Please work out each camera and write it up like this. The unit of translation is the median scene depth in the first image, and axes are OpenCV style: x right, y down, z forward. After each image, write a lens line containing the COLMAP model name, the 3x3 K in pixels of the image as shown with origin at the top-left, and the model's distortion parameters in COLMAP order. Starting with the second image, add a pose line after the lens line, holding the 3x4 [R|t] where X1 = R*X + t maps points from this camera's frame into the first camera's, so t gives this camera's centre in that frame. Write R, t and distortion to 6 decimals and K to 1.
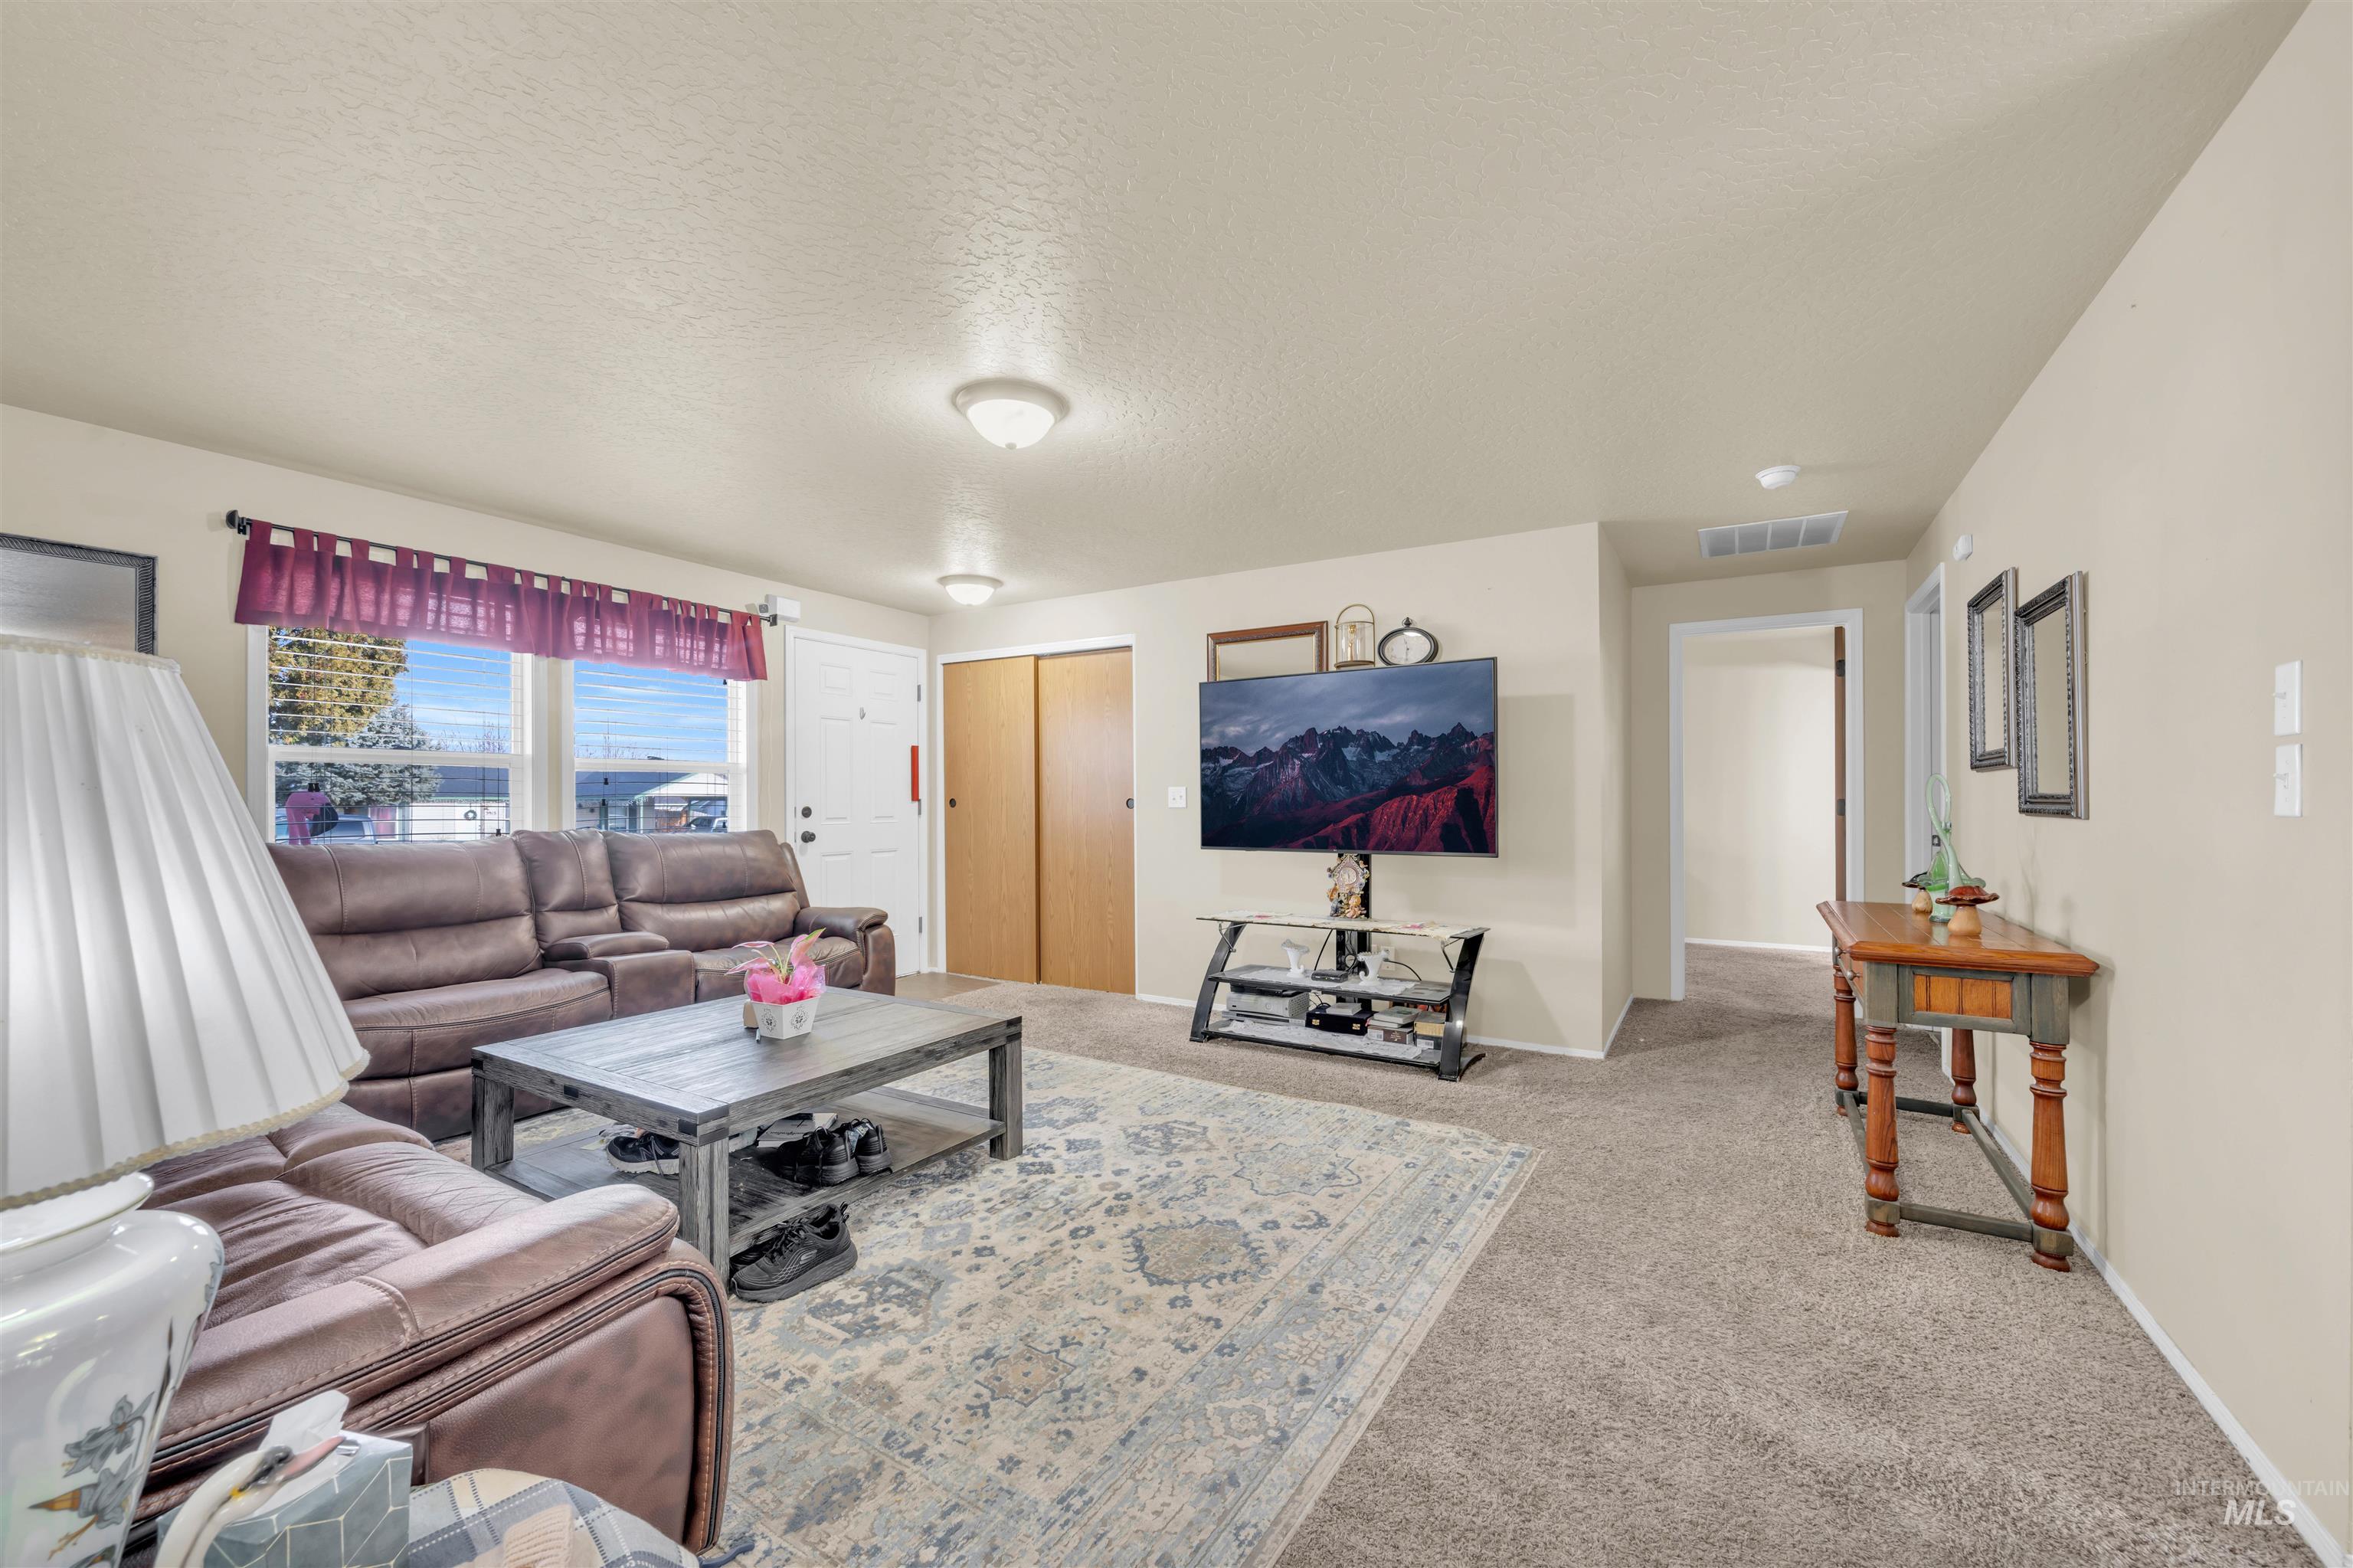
lens RADIAL K [[931.7, 0, 1188.8], [0, 931.7, 786.3], [0, 0, 1]] dist [-0.000953, -0.000014]
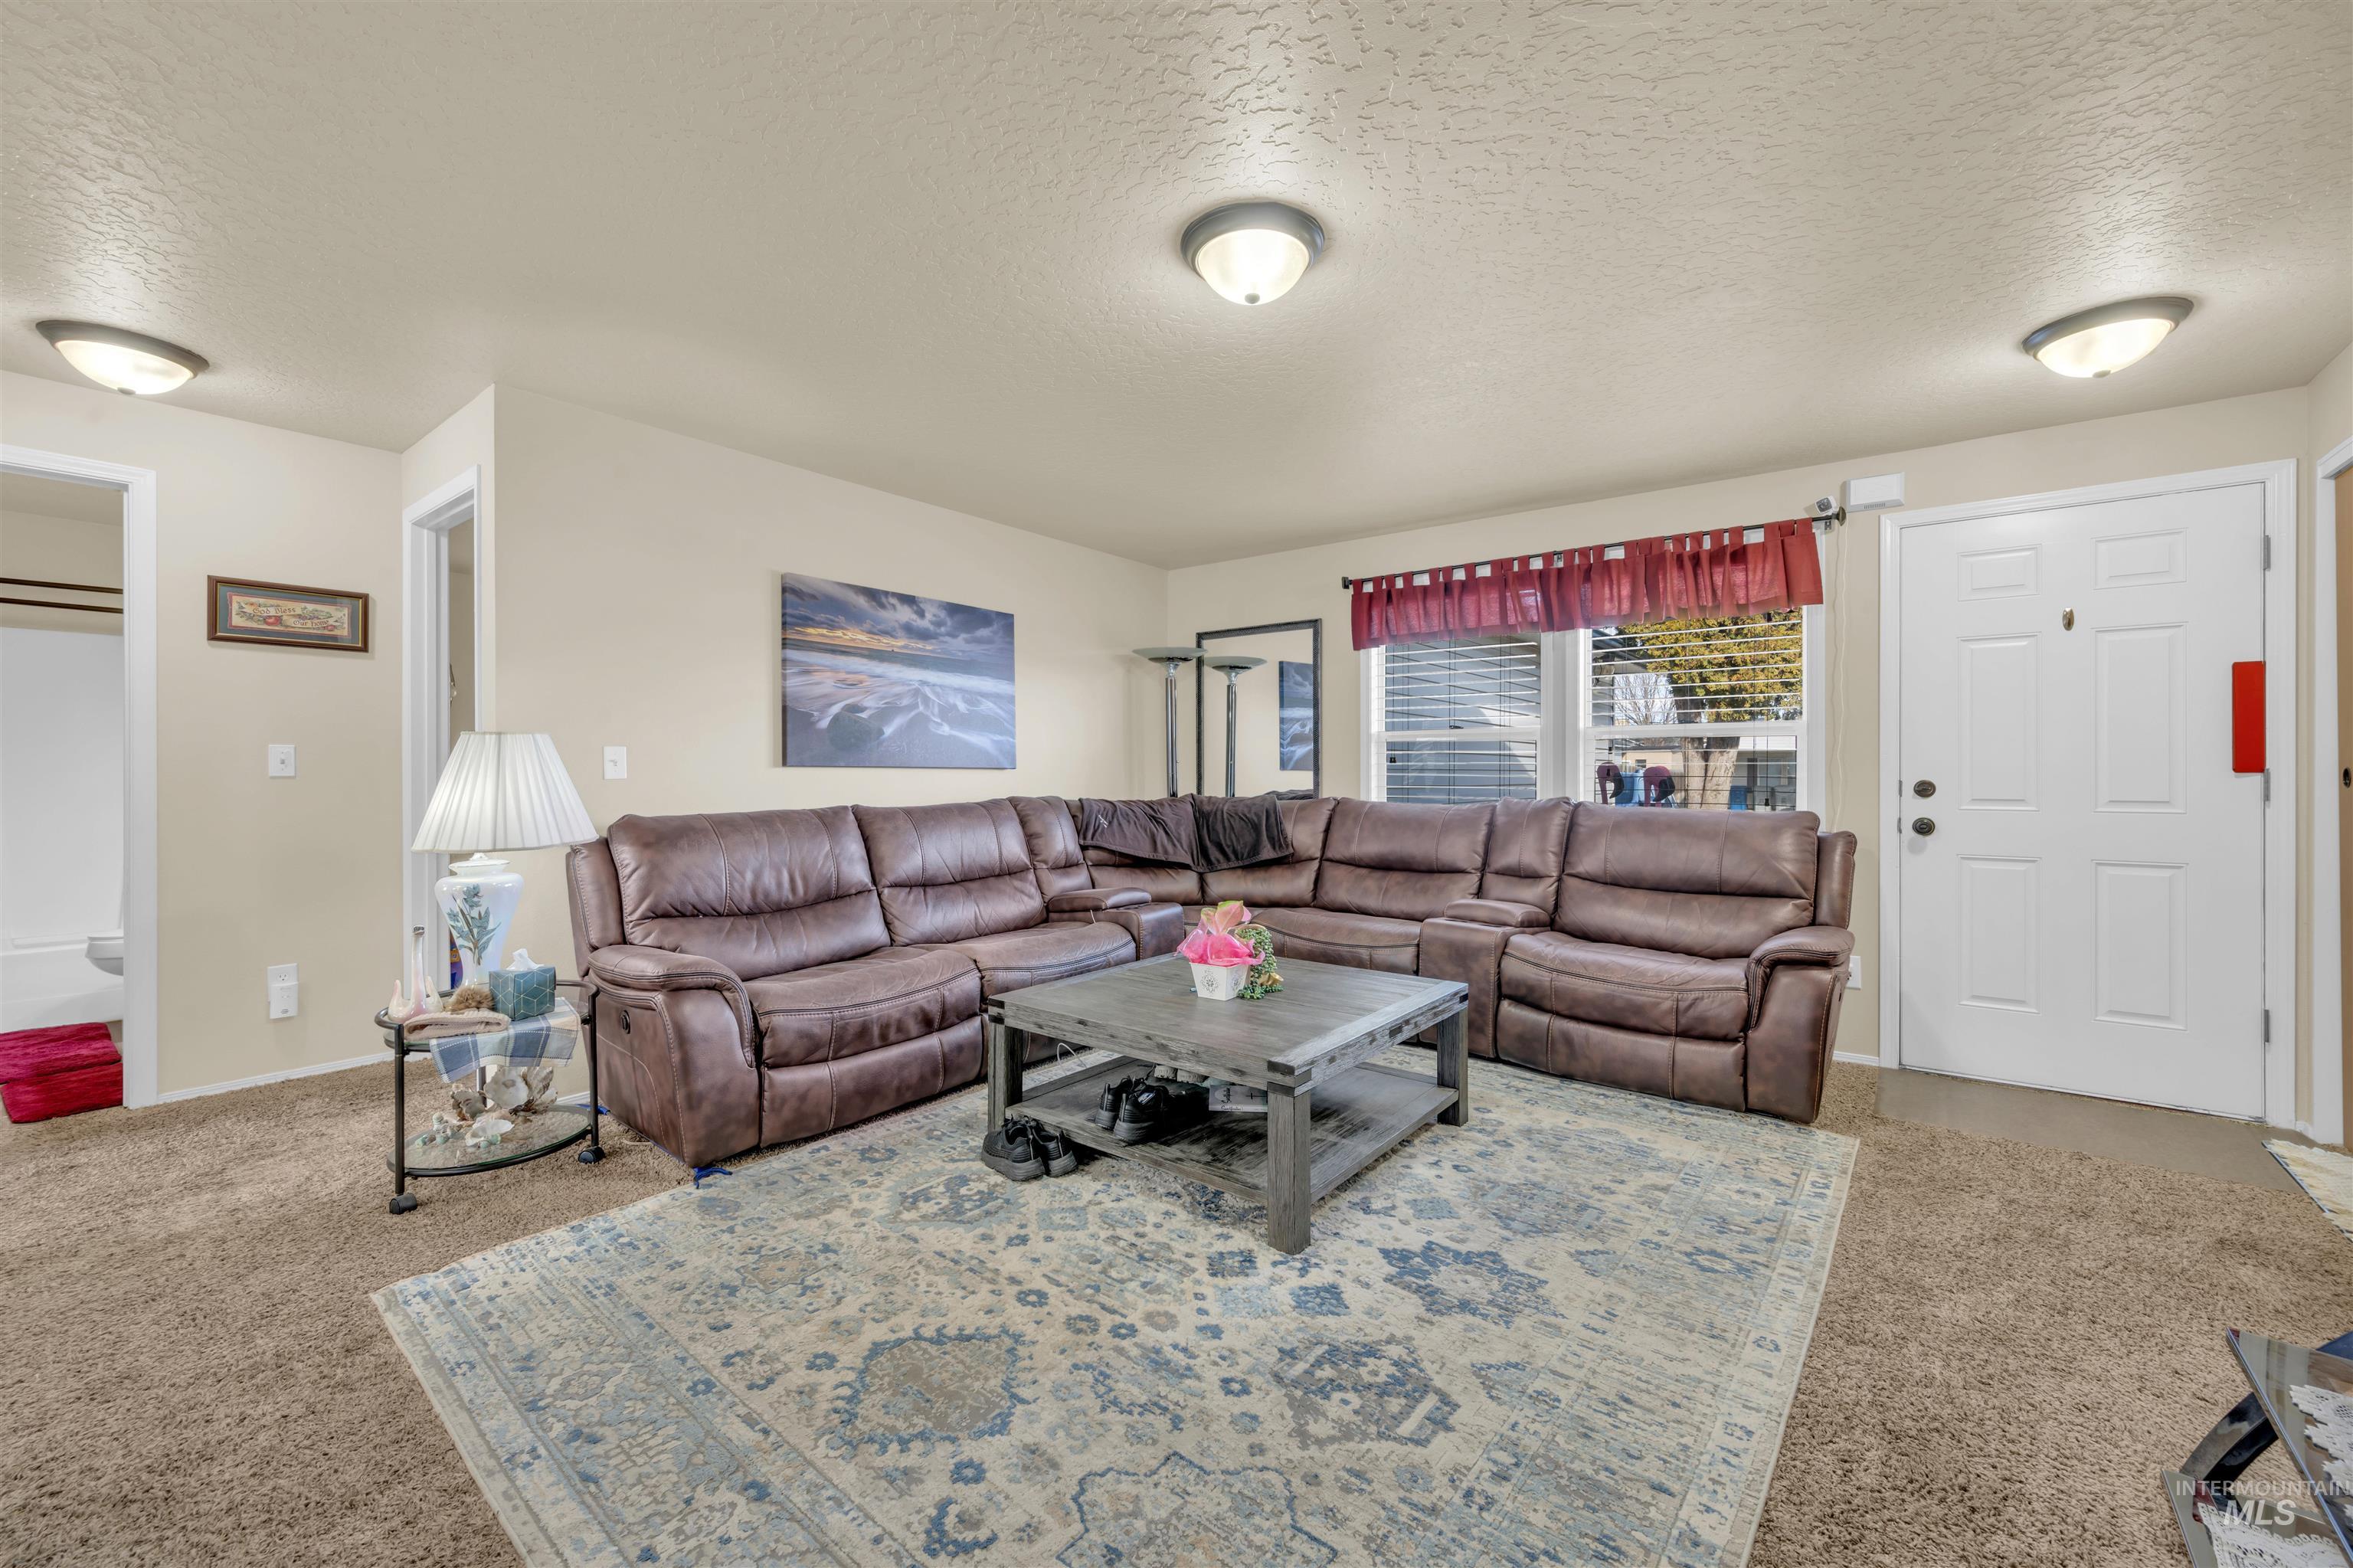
lens RADIAL K [[931.7, 0, 1188.8], [0, 931.7, 786.3], [0, 0, 1]] dist [-0.000953, -0.000014]
pose [[-0.122364, 0.021387, -0.992255, 0.592081], [0.014767, 0.999696, 0.019726, 0.009702], [0.992375, -0.012239, -0.122643, 1.086750]]
